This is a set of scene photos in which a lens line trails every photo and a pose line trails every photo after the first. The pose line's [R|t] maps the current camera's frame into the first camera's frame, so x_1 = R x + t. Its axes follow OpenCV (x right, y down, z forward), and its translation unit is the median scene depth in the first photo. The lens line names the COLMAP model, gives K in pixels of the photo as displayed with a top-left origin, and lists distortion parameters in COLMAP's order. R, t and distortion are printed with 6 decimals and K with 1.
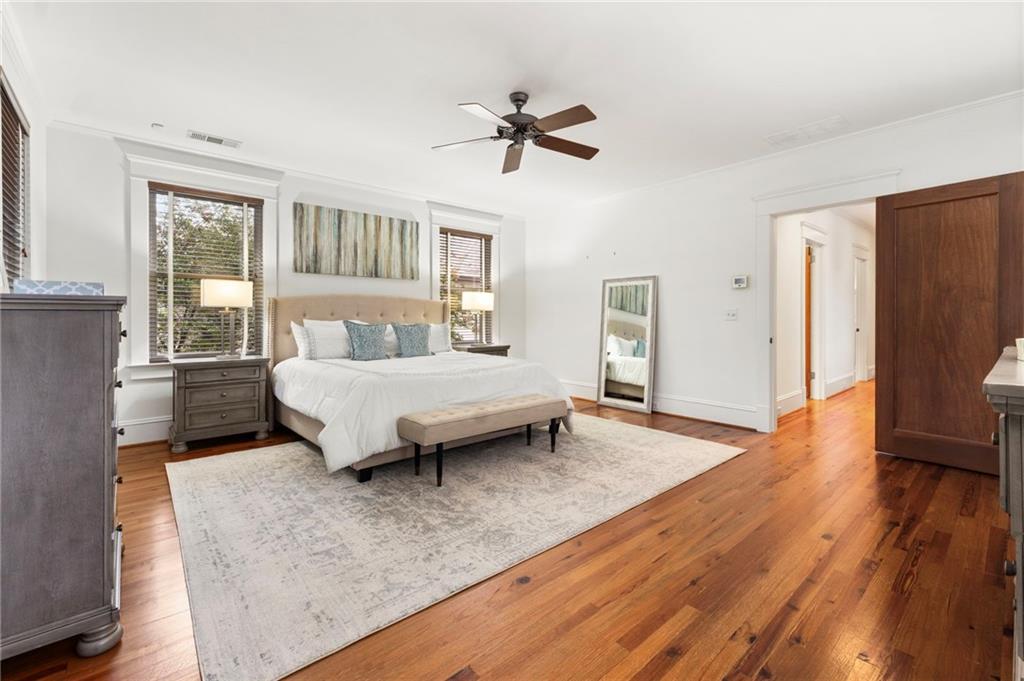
lens RADIAL K [[441.6, 0, 514.8], [0, 441.6, 321.7], [0, 0, 1]] dist [0.000932, -0.000370]
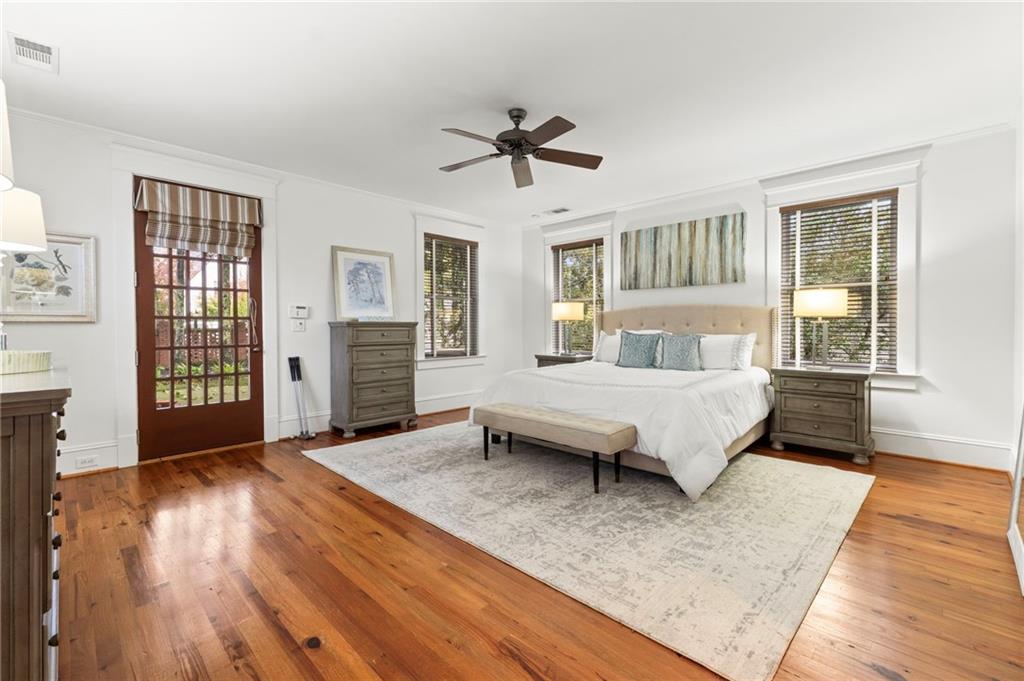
lens RADIAL K [[441.6, 0, 513.0], [0, 441.6, 331.1], [0, 0, 1]] dist [0.000932, -0.000370]
pose [[0.074019, 0.007556, -0.997228, 0.676460], [-0.007638, 0.999946, 0.007009, -0.006141], [0.997228, 0.007098, 0.074072, 0.598589]]
